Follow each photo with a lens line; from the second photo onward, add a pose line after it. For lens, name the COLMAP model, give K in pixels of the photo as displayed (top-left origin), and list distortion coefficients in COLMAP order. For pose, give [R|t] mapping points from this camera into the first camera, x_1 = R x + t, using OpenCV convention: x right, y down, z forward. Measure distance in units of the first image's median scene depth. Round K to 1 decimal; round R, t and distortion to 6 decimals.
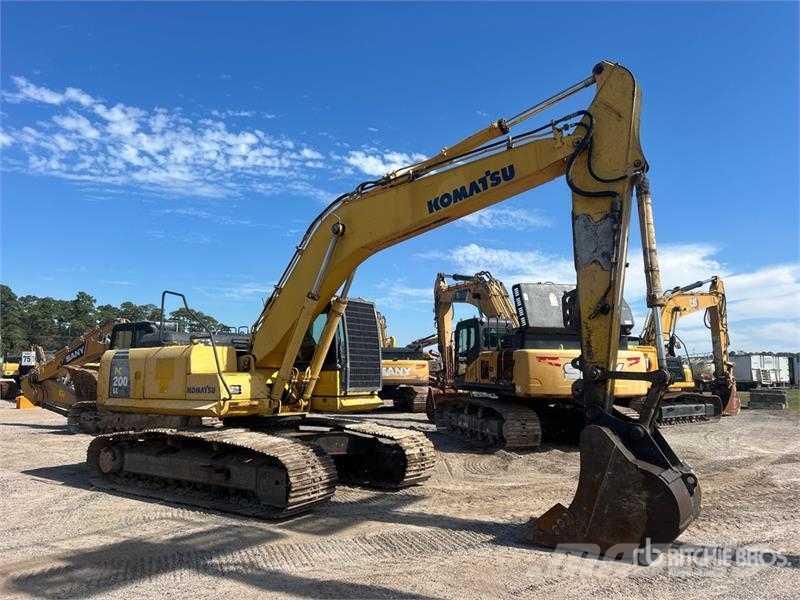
lens RADIAL K [[600.1, 0, 402.5], [0, 600.1, 294.9], [0, 0, 1]] dist [0.050397, -0.056436]
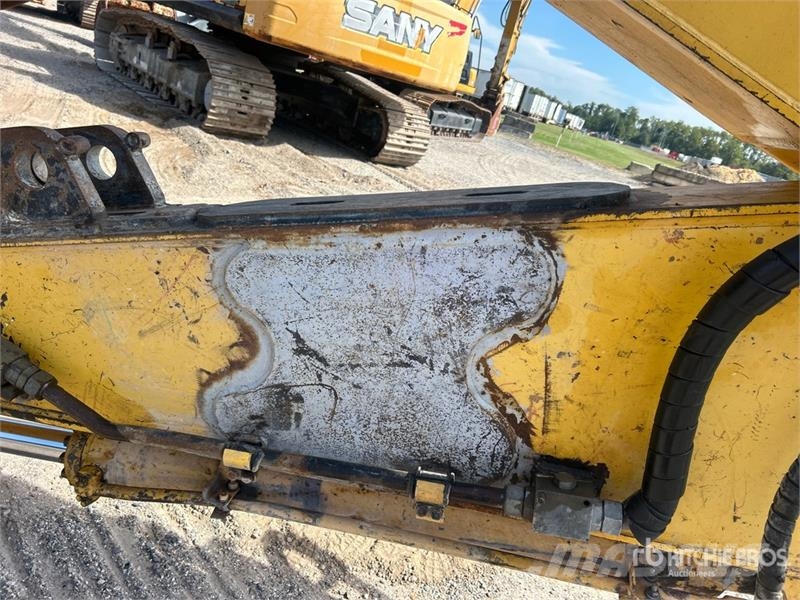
lens RADIAL K [[600.1, 0, 408.4], [0, 600.1, 294.9], [0, 0, 1]] dist [0.050397, -0.056436]
pose [[0.882028, 0.088402, 0.462831, 0.052227], [-0.313254, 0.843764, 0.435814, 0.047736], [-0.351993, -0.529383, 0.771916, 0.239022]]
